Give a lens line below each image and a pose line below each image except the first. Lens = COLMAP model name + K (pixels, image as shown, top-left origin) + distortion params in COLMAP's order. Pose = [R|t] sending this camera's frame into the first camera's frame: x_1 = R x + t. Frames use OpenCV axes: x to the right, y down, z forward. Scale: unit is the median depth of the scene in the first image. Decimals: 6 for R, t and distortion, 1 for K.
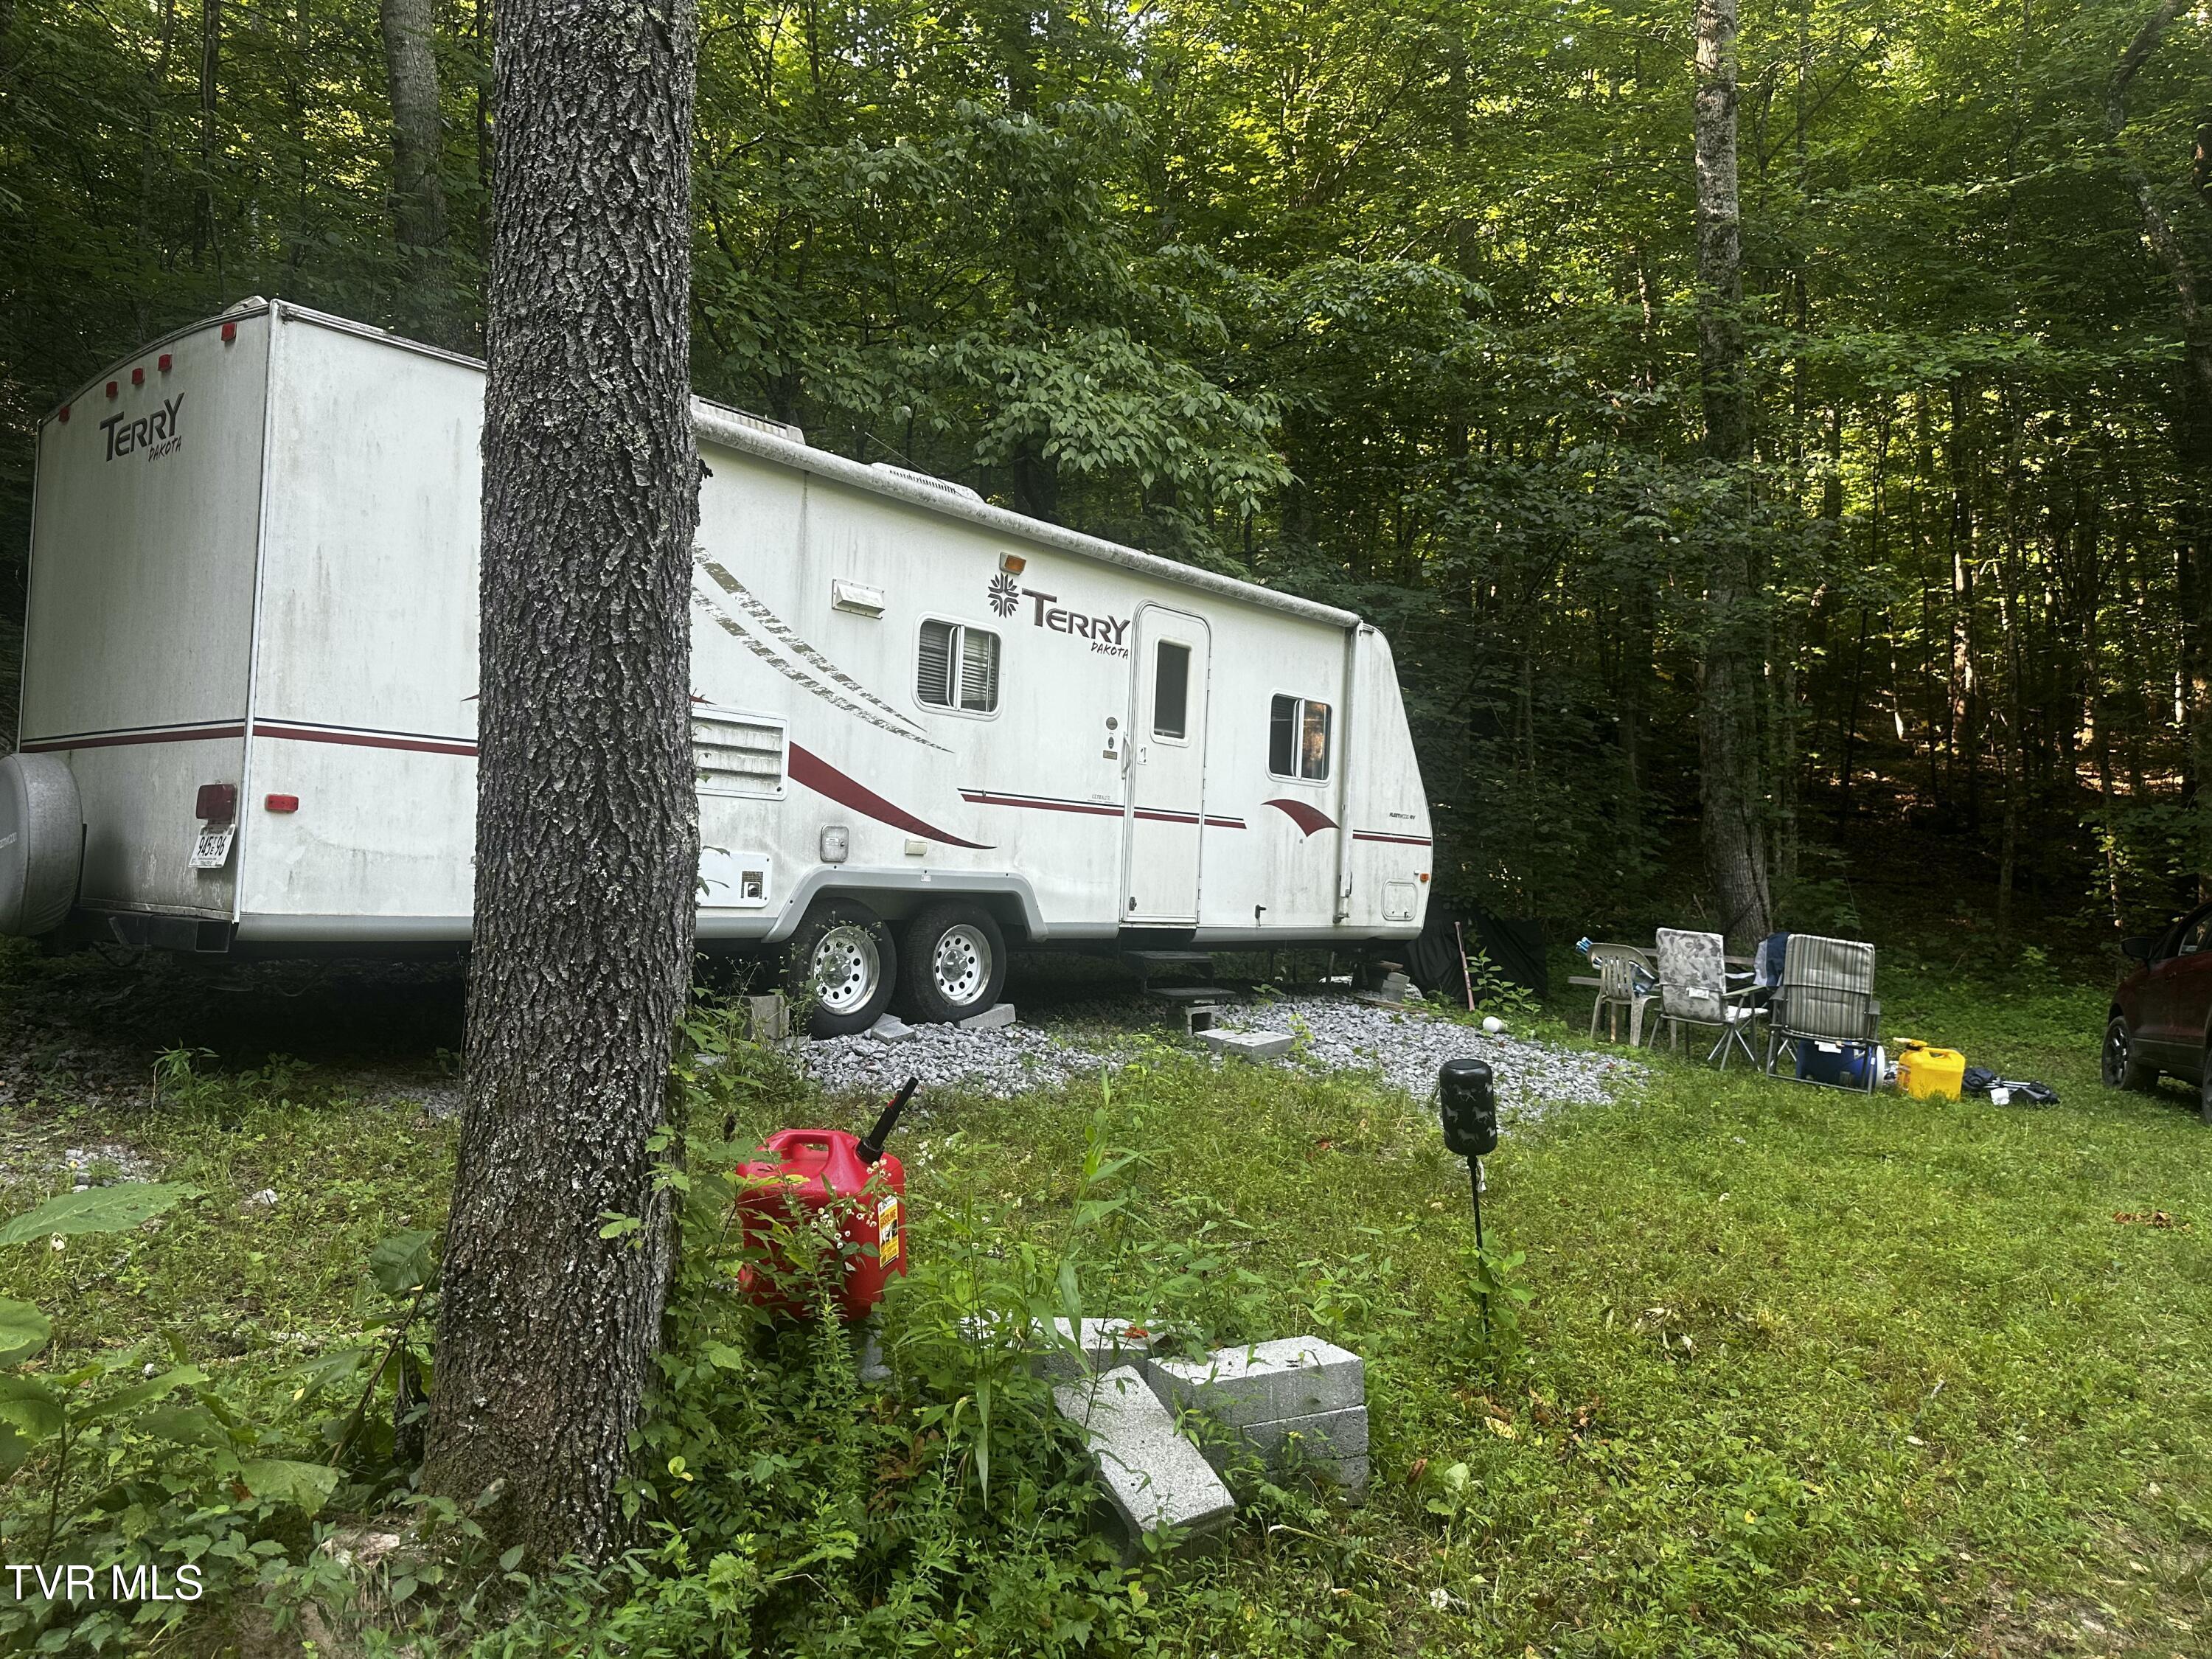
lens RADIAL K [[1525.2, 0, 1106.6], [0, 1525.2, 780.3], [0, 0, 1]] dist [0.008573, -0.038642]
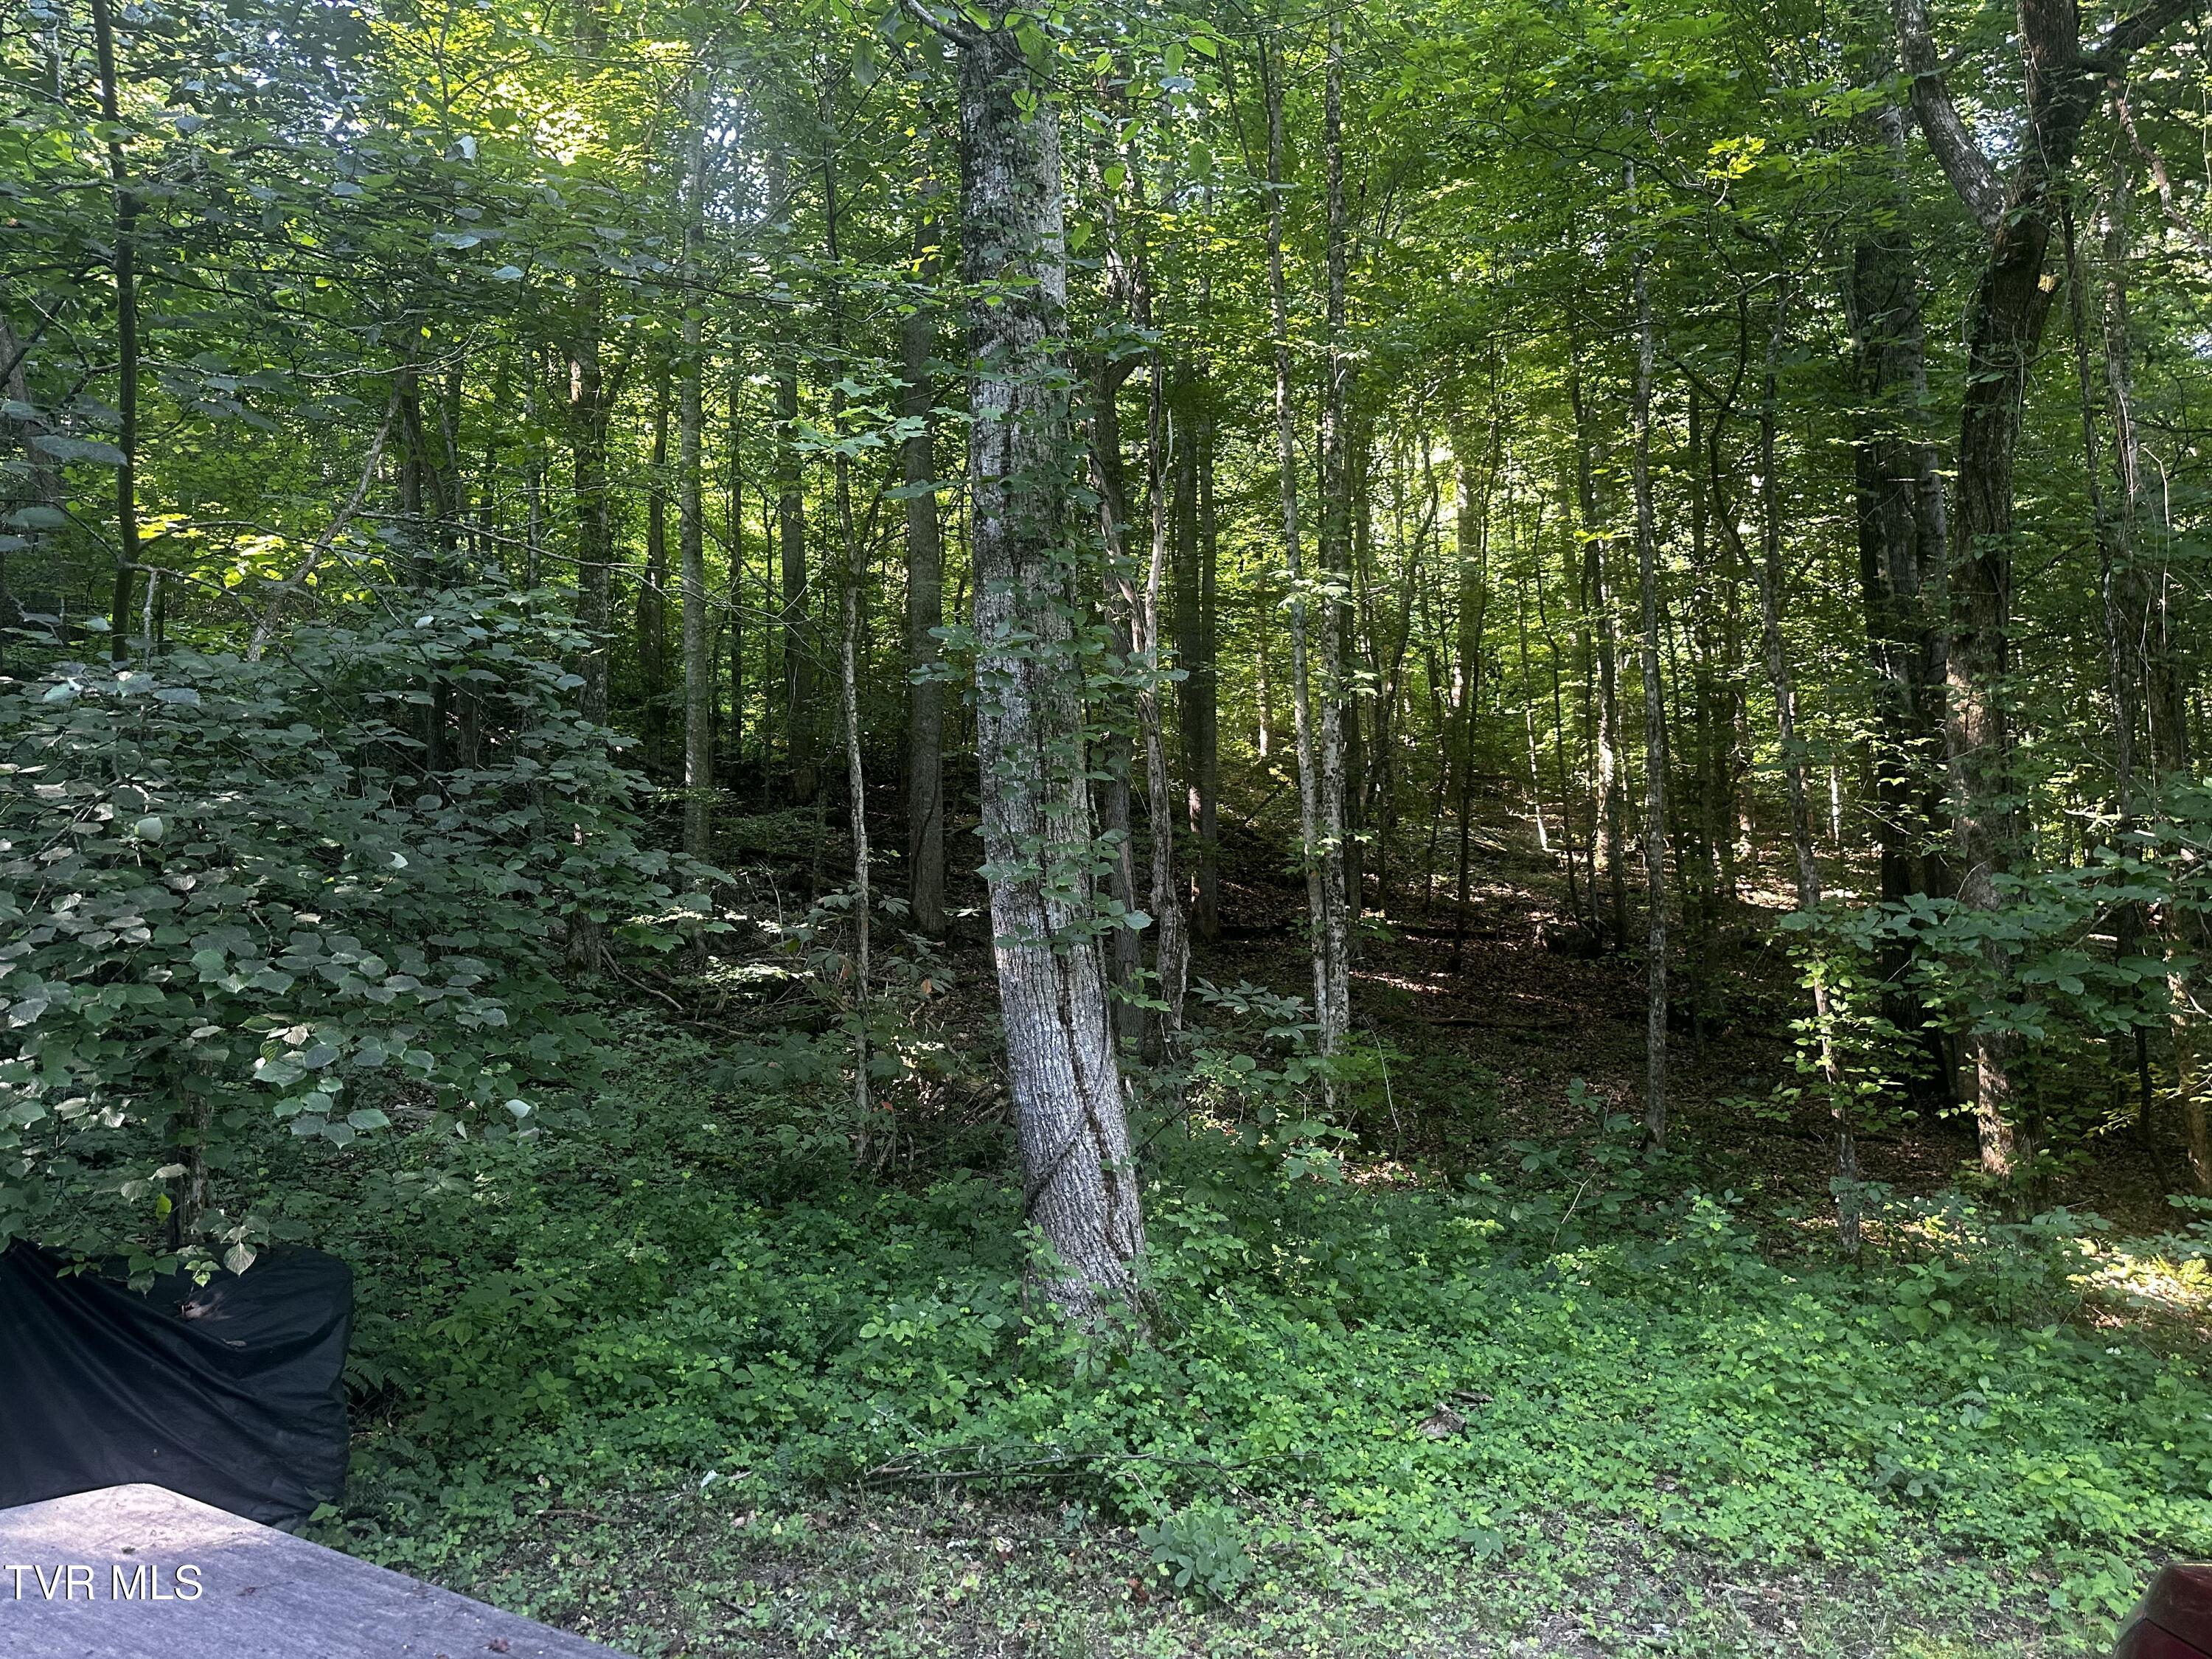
lens RADIAL K [[1490.8, 0, 1106.0], [0, 1490.8, 829.5], [0, 0, 1]] dist [0.095150, -0.040631]
pose [[0.983581, -0.001951, 0.180456, 0.286262], [0.012193, 0.998375, -0.055664, 0.015404], [-0.180054, 0.056950, 0.982007, 0.473350]]
